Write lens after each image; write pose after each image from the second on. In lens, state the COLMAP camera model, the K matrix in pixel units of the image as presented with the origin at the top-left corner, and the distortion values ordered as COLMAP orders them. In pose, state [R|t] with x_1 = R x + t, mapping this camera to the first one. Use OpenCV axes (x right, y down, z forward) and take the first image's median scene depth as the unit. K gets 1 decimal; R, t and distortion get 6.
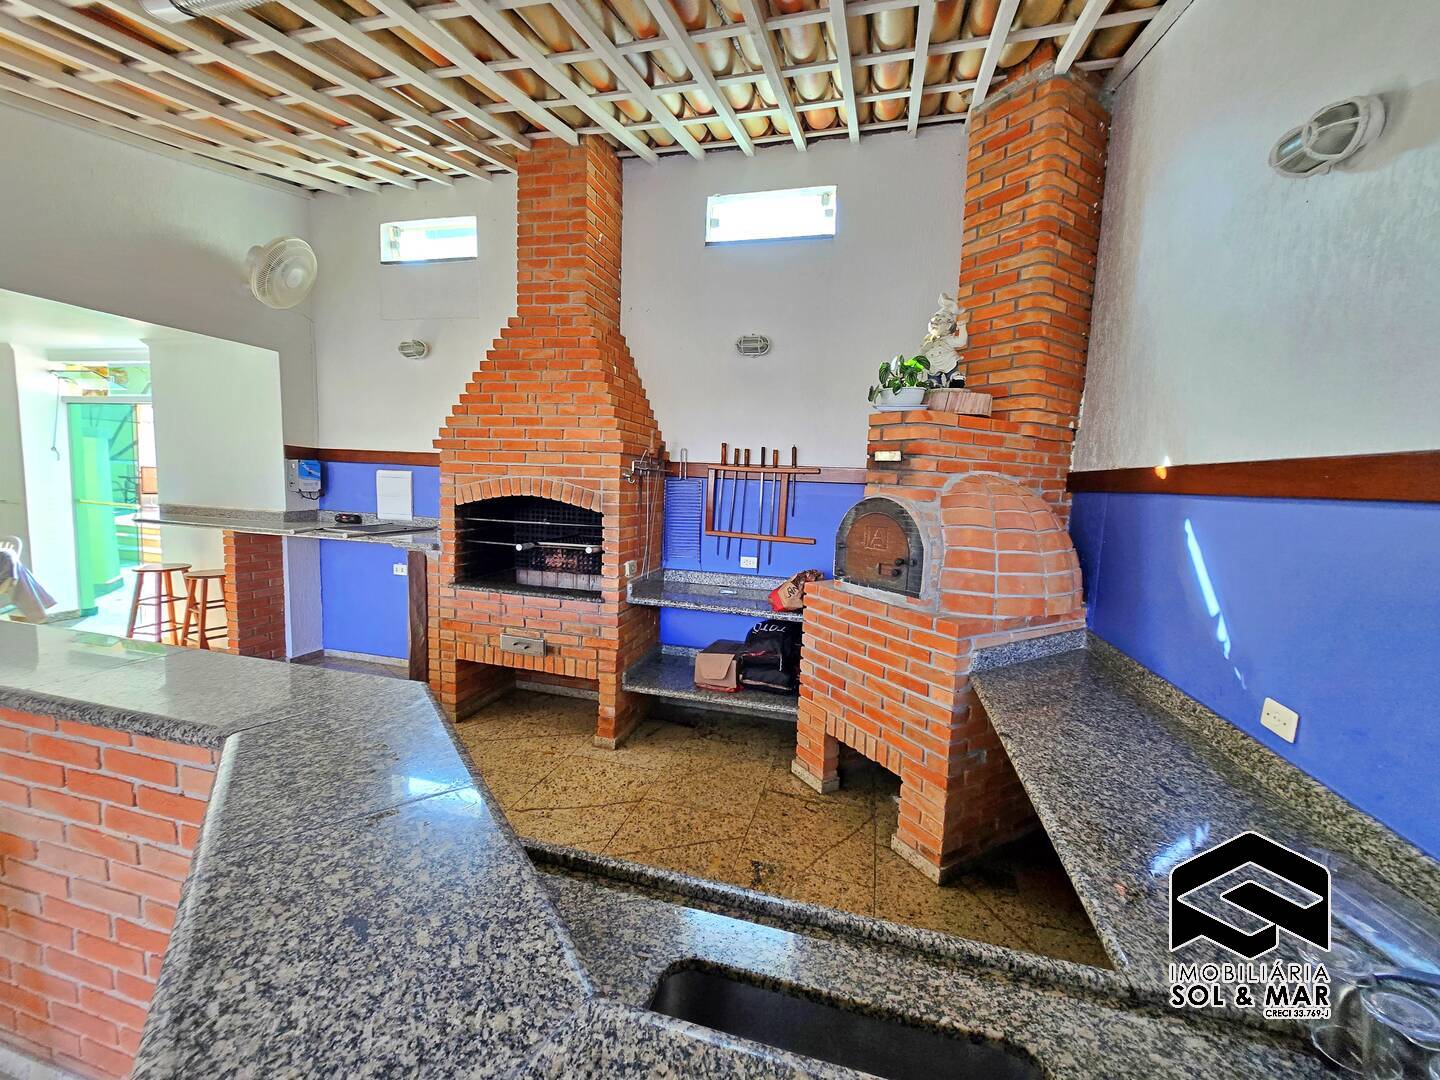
lens RADIAL K [[560.7, 0, 722.3], [0, 560.7, 524.7], [0, 0, 1]] dist [0.009622, -0.003211]
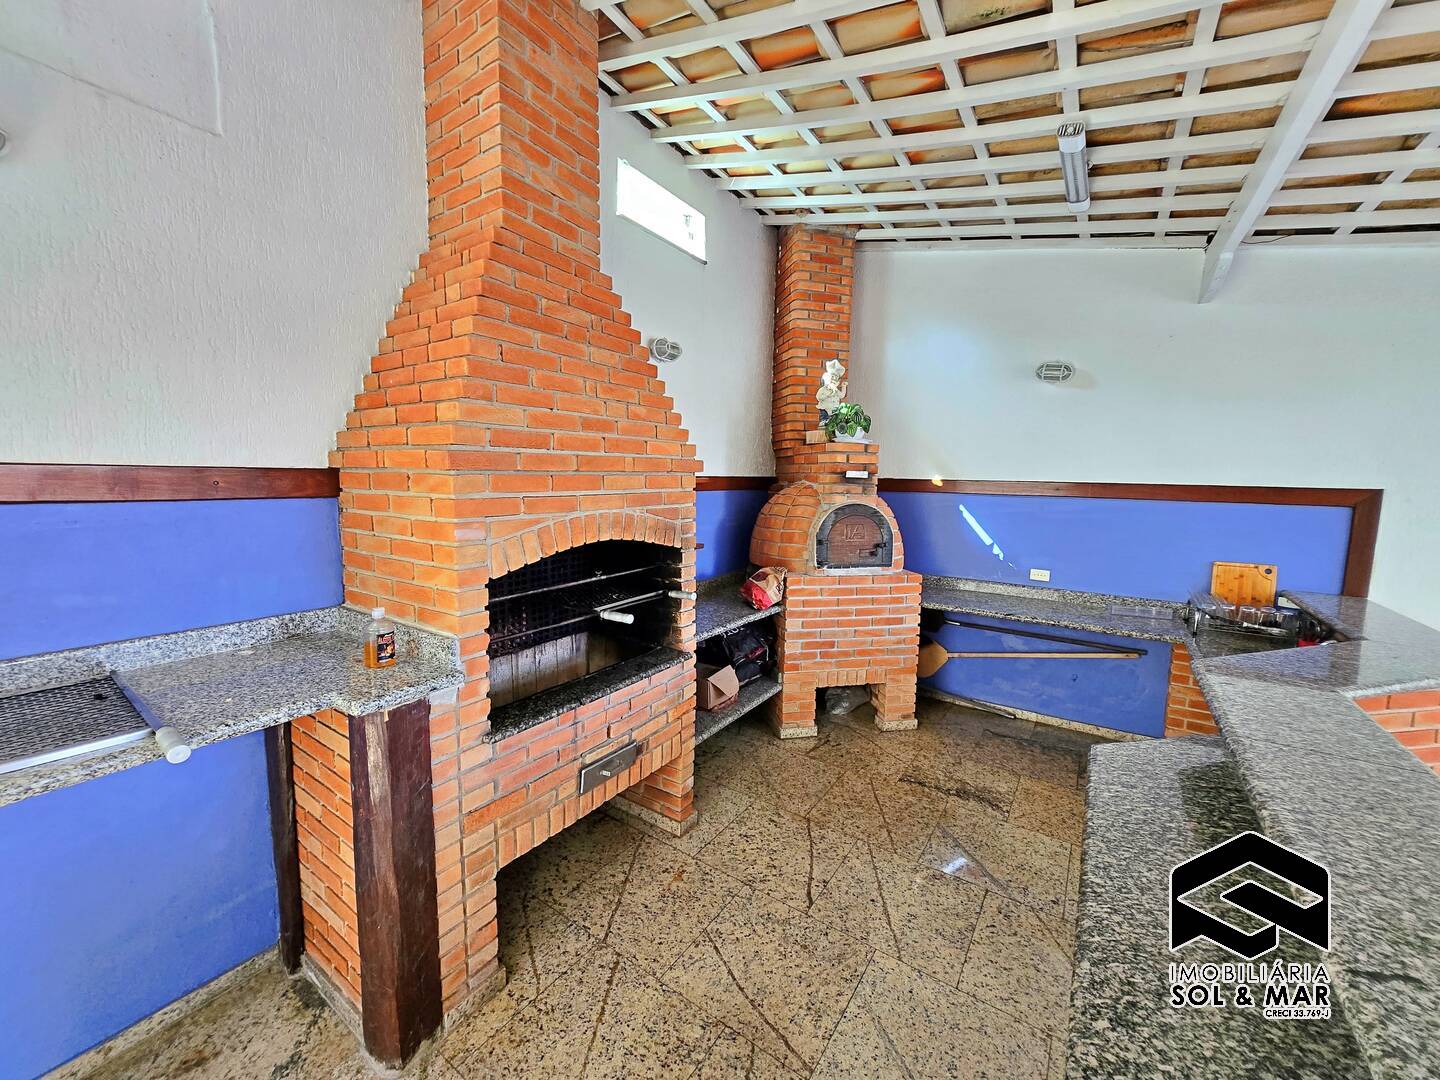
lens RADIAL K [[560.7, 0, 722.3], [0, 560.7, 524.7], [0, 0, 1]] dist [0.009622, -0.003211]
pose [[0.334752, -0.114866, 0.935279, -0.957199], [0.073572, 0.992699, 0.095585, -0.128185], [-0.939430, 0.036813, 0.340759, 0.686389]]
